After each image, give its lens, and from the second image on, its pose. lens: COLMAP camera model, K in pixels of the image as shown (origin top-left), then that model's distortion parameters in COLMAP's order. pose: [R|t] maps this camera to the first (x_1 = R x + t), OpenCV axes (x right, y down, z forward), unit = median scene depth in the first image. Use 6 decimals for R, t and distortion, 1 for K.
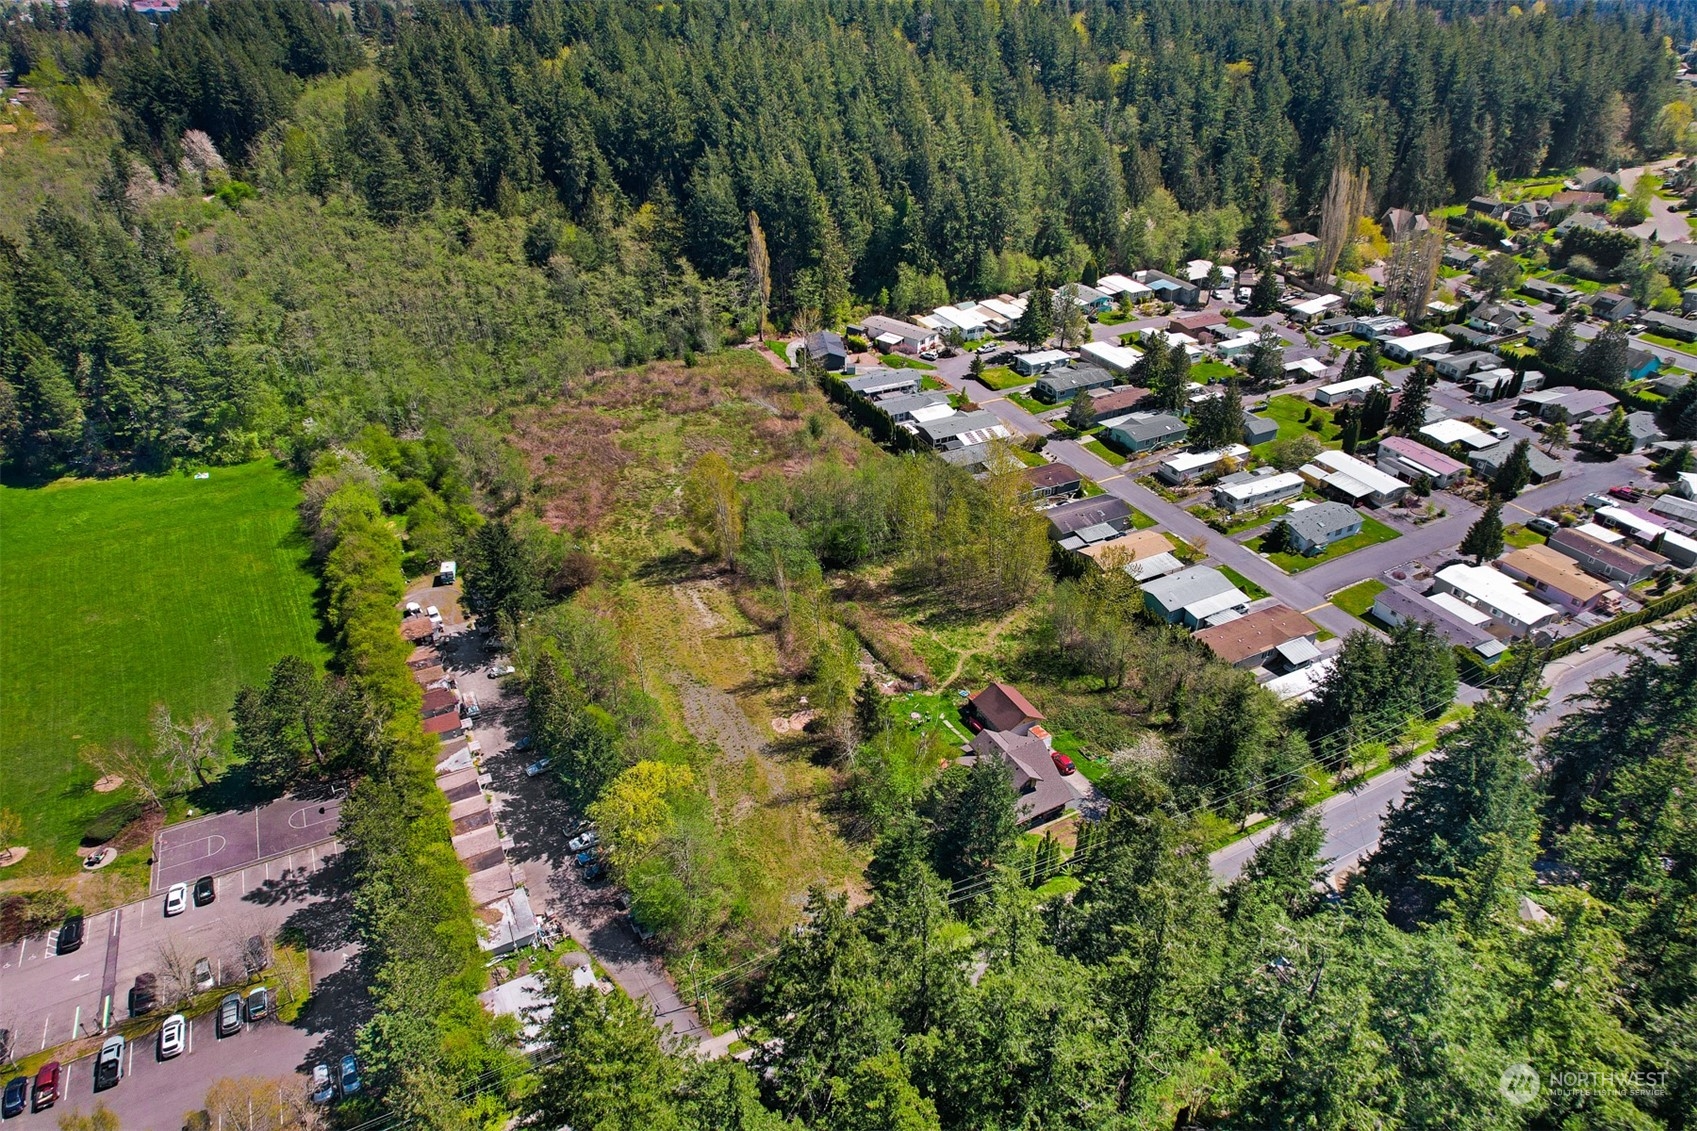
lens RADIAL K [[1084.3, 0, 849.7], [0, 1084.3, 565.4], [0, 0, 1]] dist [-0.075010, 0.067433]
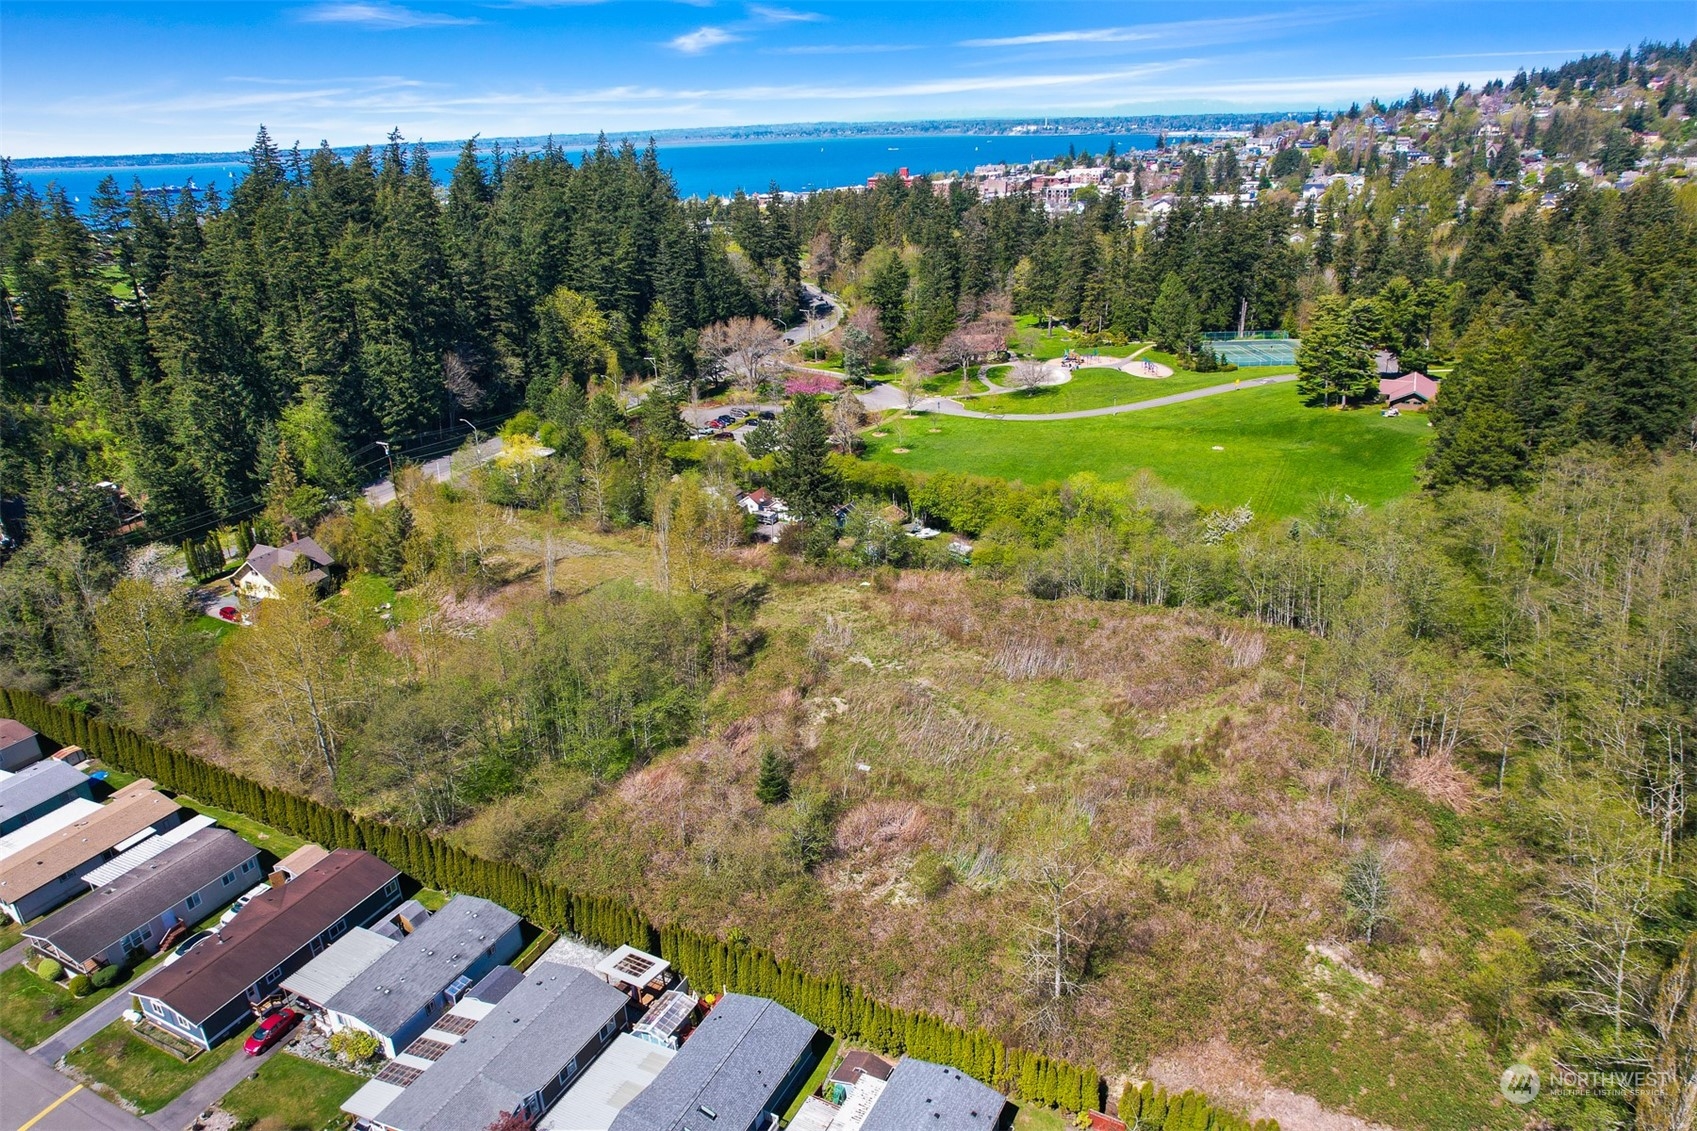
lens RADIAL K [[1084.3, 0, 846.0], [0, 1084.3, 567.0], [0, 0, 1]] dist [-0.075010, 0.067433]
pose [[-0.813271, 0.248024, -0.526378, 0.146610], [-0.275131, 0.633195, 0.723441, -0.476550], [0.512731, 0.733177, -0.446721, 1.046012]]
